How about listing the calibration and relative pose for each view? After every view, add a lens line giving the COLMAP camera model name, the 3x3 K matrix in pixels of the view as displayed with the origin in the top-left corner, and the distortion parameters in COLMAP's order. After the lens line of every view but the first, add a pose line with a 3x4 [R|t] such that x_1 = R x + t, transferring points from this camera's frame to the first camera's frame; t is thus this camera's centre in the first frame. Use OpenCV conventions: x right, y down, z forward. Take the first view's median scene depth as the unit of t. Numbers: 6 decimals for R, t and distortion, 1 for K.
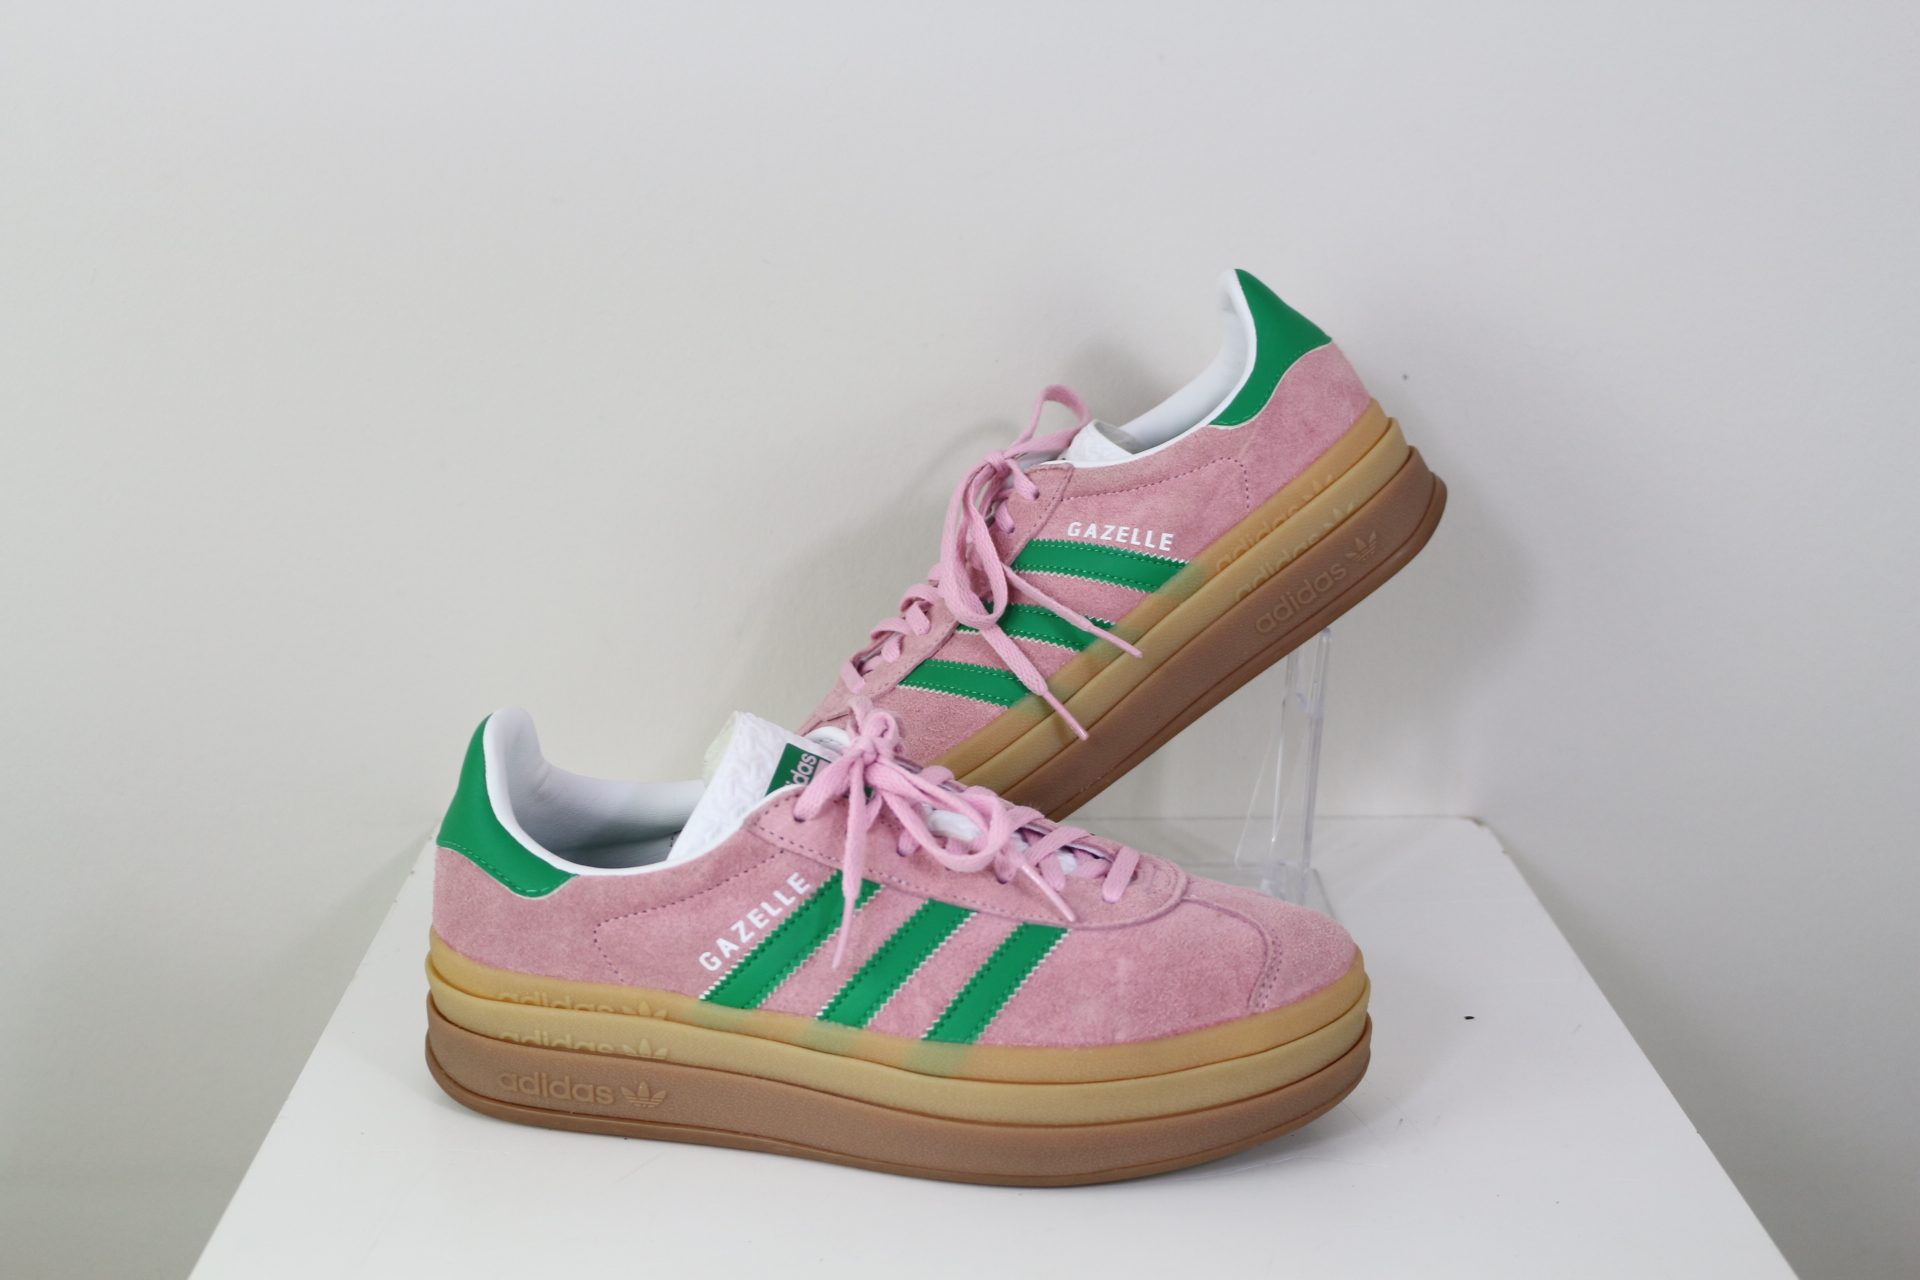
lens RADIAL K [[2346.8, 0, 899.3], [0, 2346.8, 695.1], [0, 0, 1]] dist [-0.061847, 0.000529]
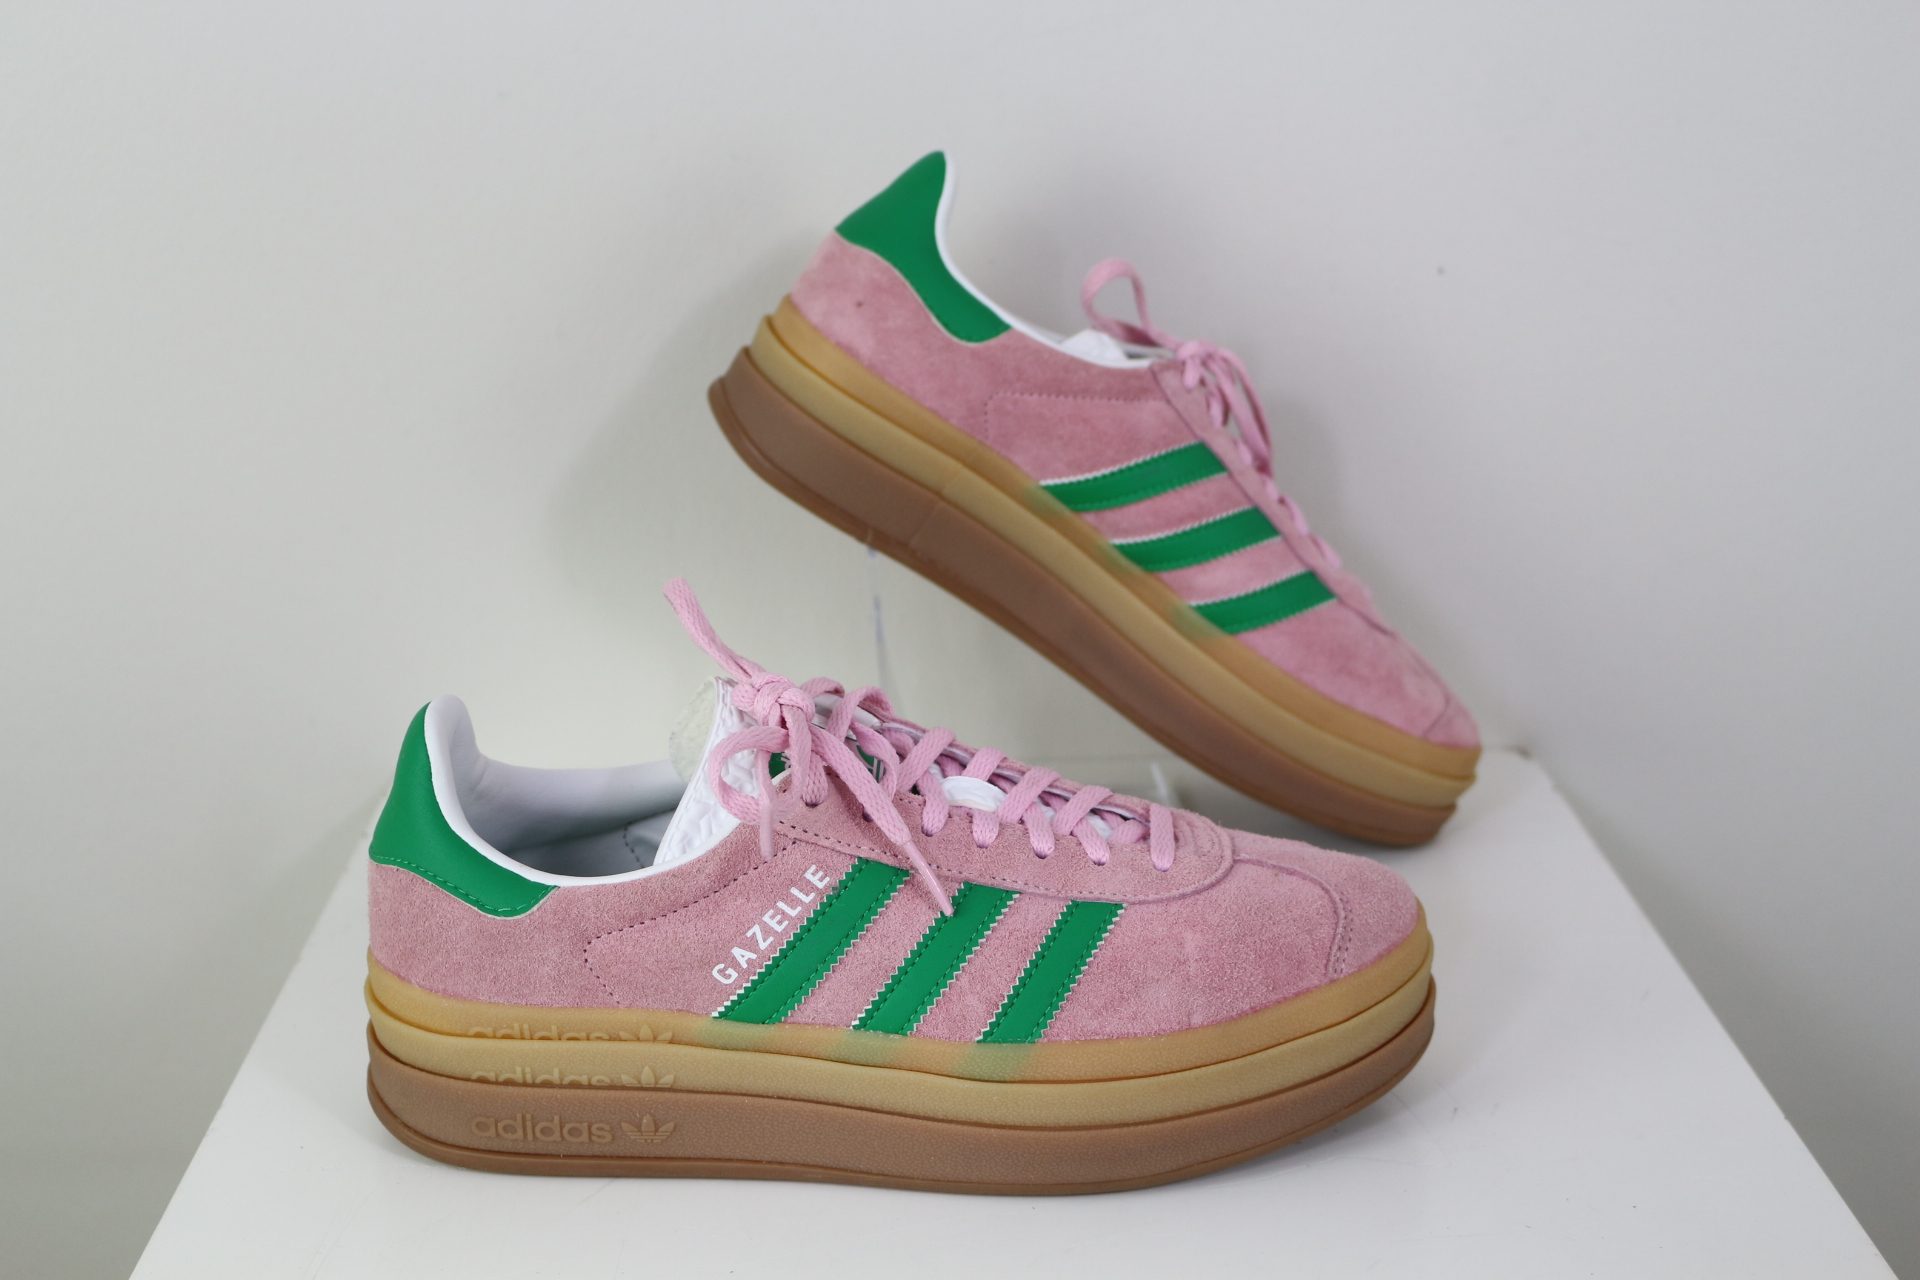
lens RADIAL K [[2346.8, 0, 899.3], [0, 2346.8, 695.1], [0, 0, 1]] dist [-0.061847, 0.000529]
pose [[0.986516, -0.069324, 0.148259, -0.138854], [0.063182, 0.996953, 0.045745, -0.026180], [-0.150979, -0.035761, 0.987890, 0.128784]]
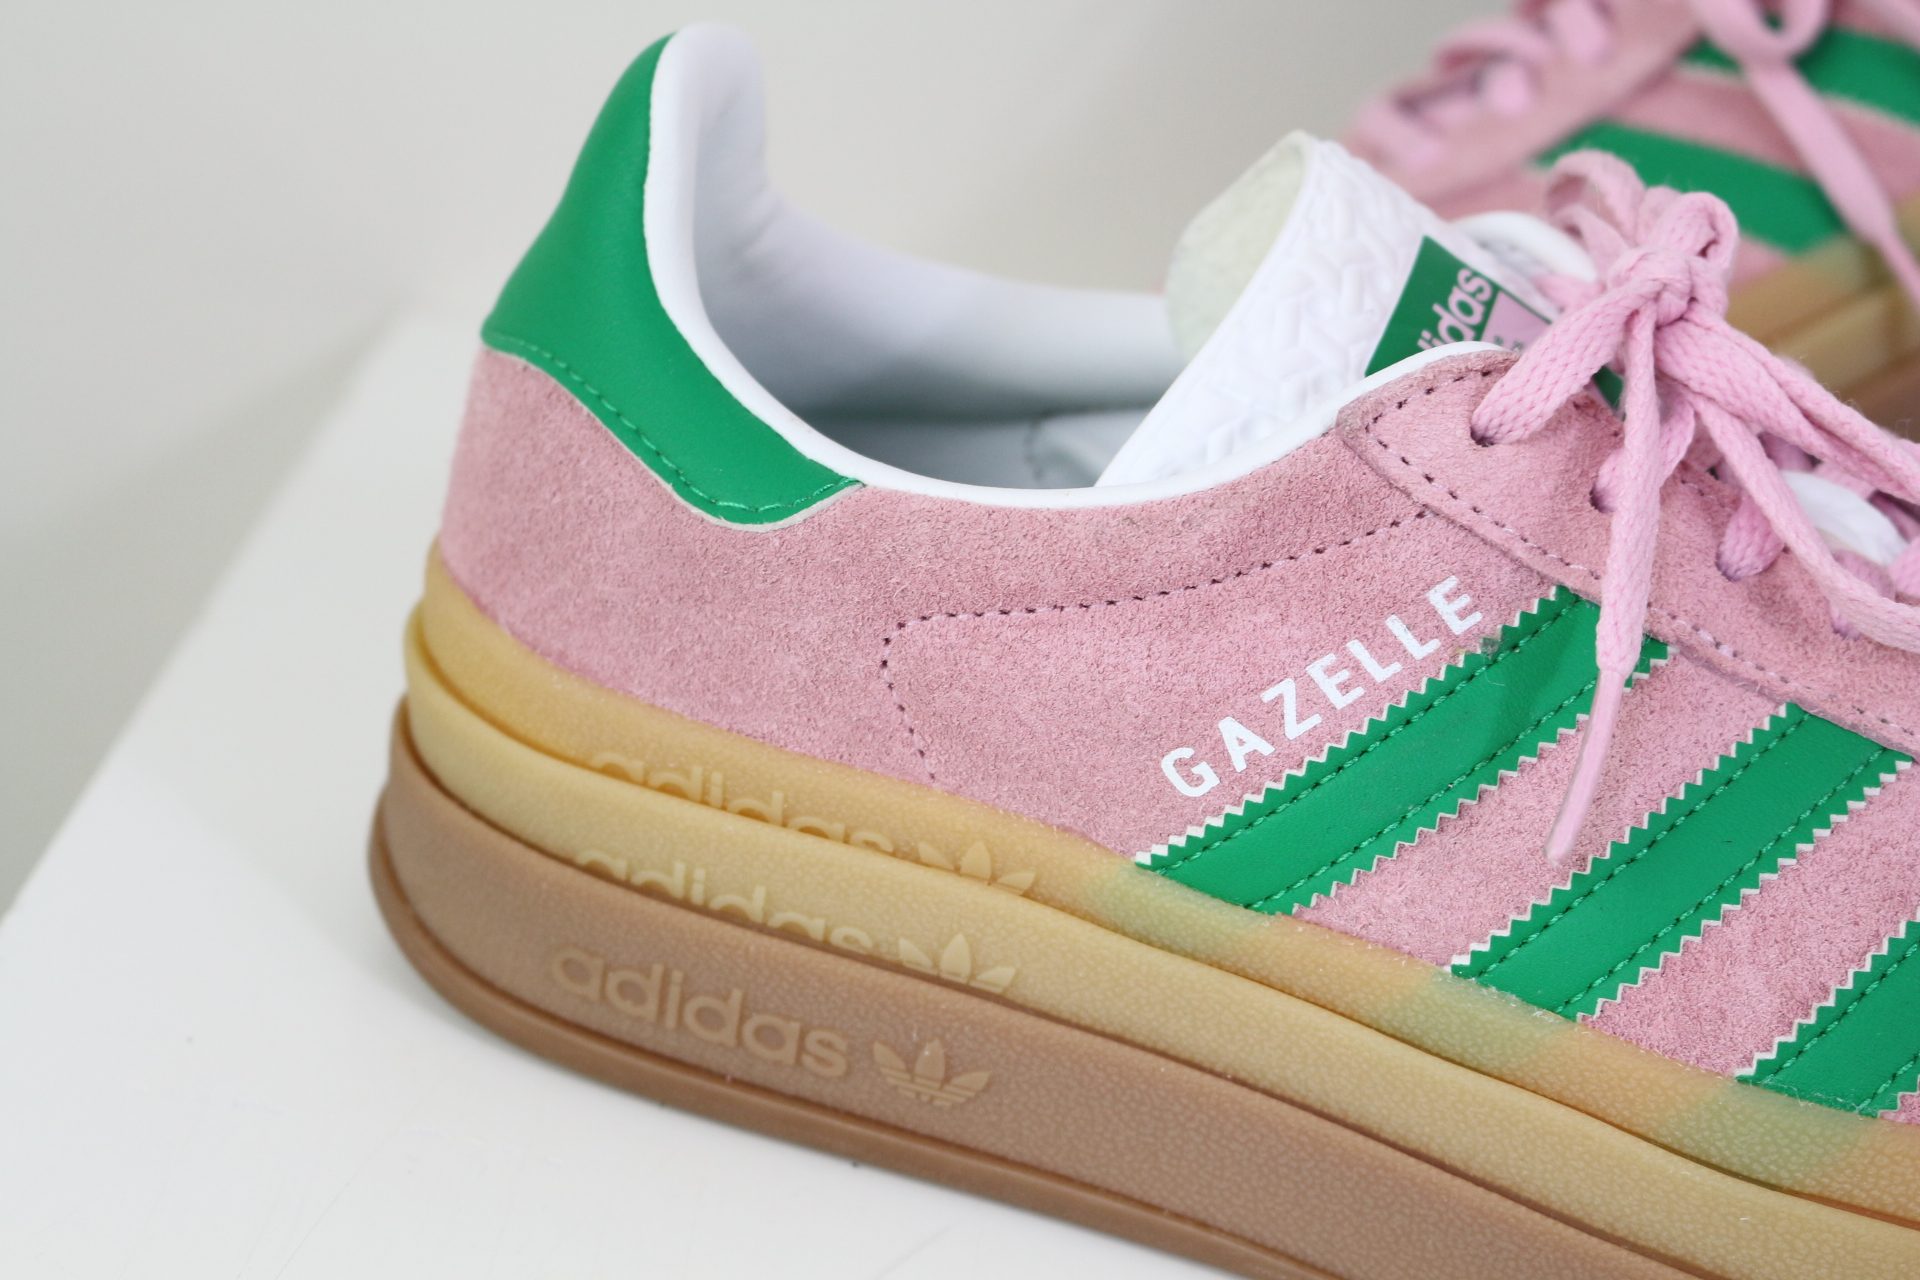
lens RADIAL K [[3266.5, 0, 960.0], [0, 3266.5, 640.0], [0, 0, 1]] dist [-0.047713, 0.006239]
pose [[0.985875, 0.166155, 0.021055, -0.131021], [-0.167473, 0.979450, 0.112389, 0.040623], [-0.001949, -0.114327, 0.993441, 0.486087]]
